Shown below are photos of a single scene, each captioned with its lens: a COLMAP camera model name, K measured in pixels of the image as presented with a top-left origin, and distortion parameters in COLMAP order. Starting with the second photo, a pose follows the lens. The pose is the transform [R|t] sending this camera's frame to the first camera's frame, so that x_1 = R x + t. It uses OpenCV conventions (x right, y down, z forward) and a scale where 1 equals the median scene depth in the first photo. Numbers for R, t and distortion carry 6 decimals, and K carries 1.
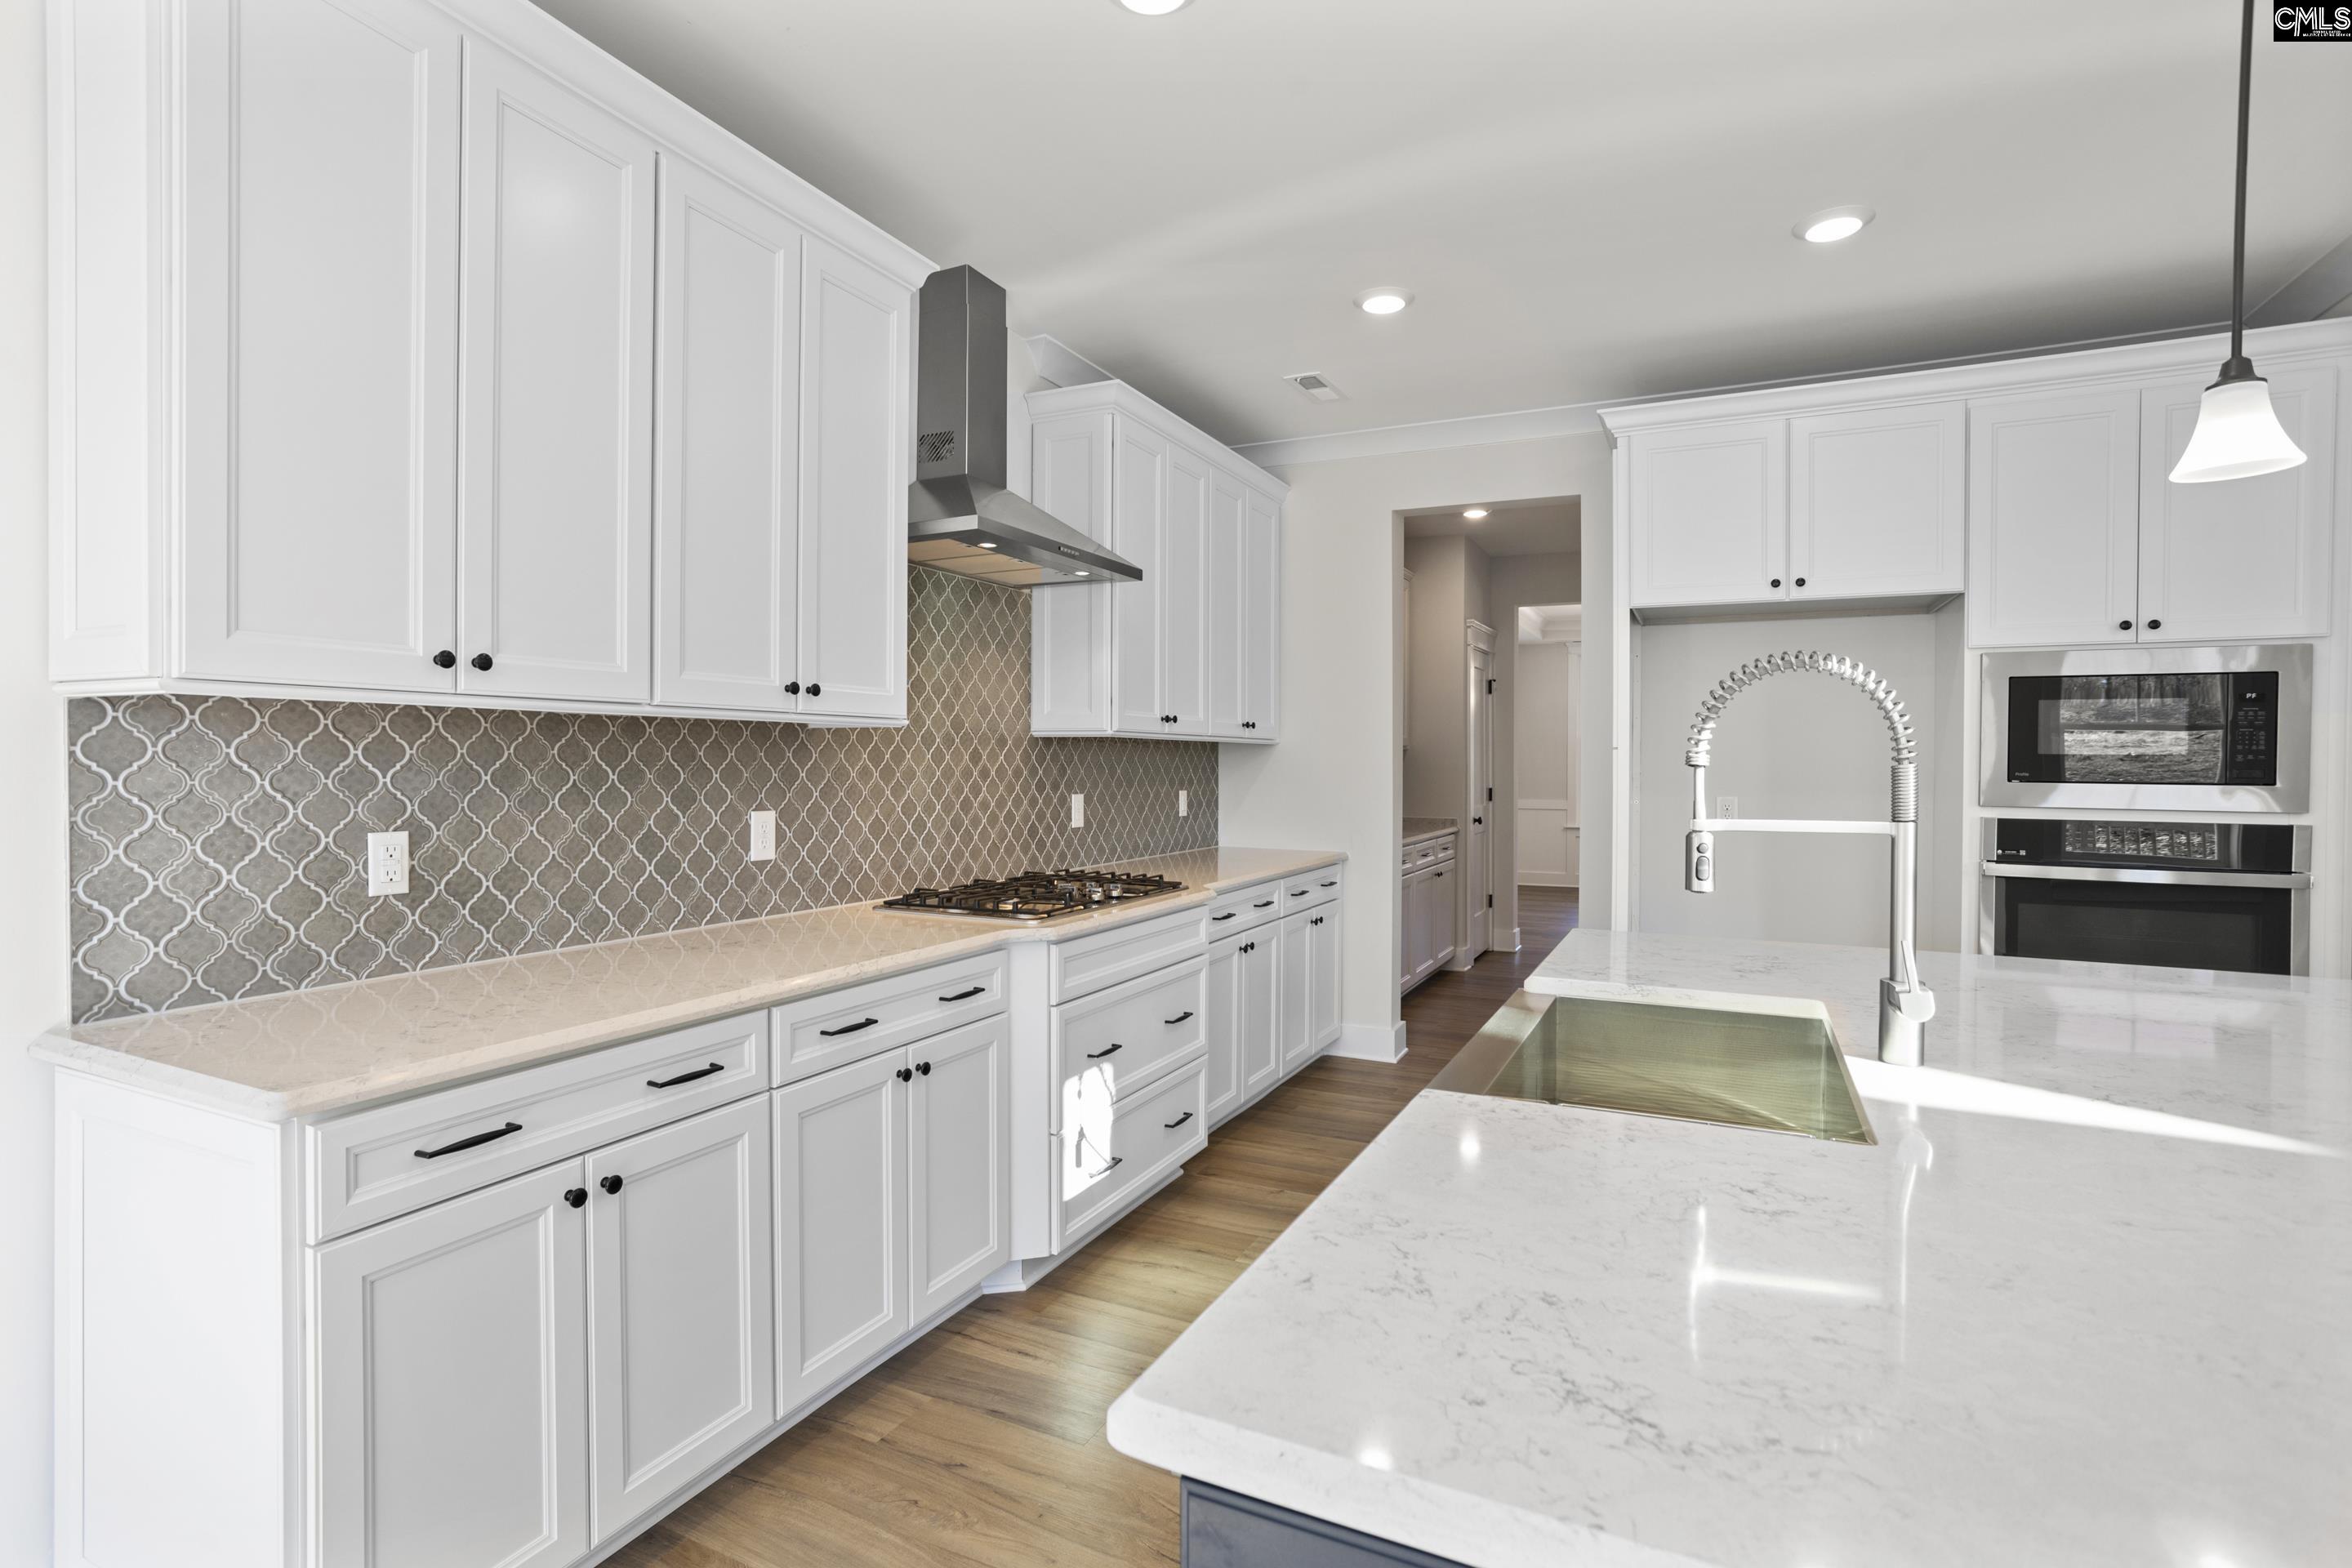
lens RADIAL K [[1137.0, 0, 1181.8], [0, 1137.0, 777.2], [0, 0, 1]] dist [0.000854, 0.000049]
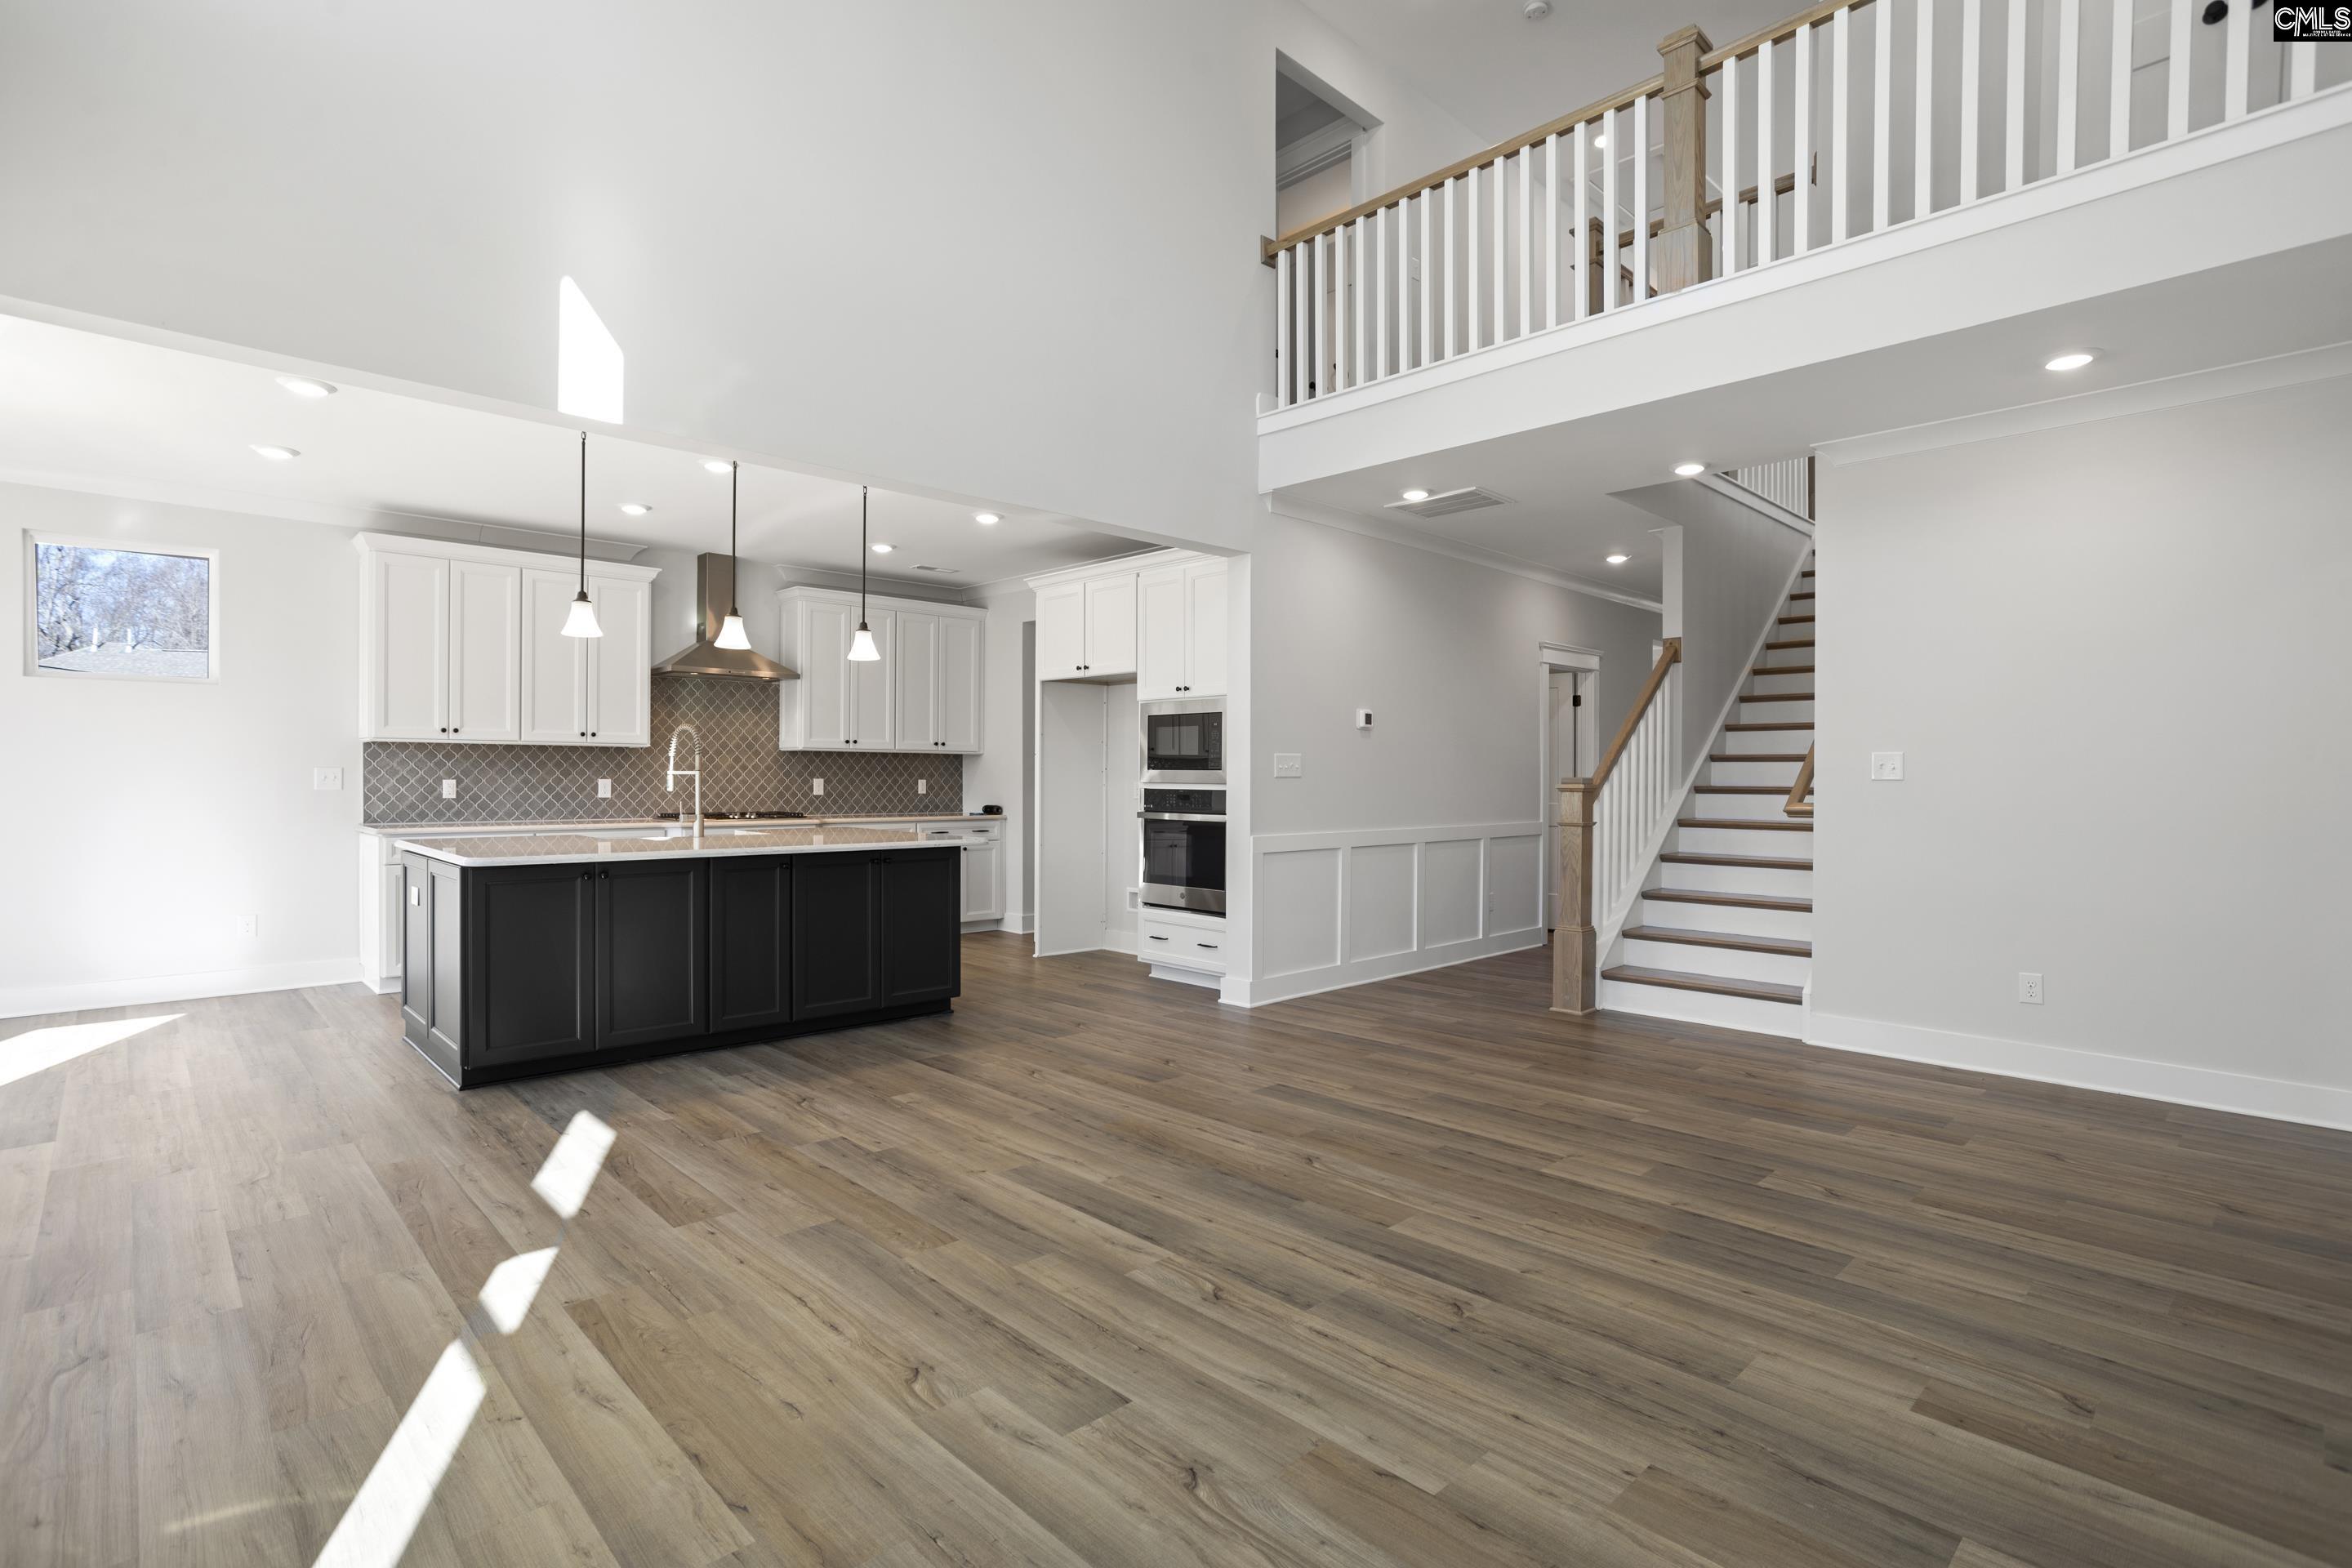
lens RADIAL K [[1137.0, 0, 1180.5], [0, 1137.0, 784.1], [0, 0, 1]] dist [0.000854, 0.000049]
pose [[0.926862, 0.003166, -0.375389, 1.828352], [-0.006518, 0.999949, -0.007661, 0.051451], [0.375345, 0.009547, 0.926836, -0.935594]]
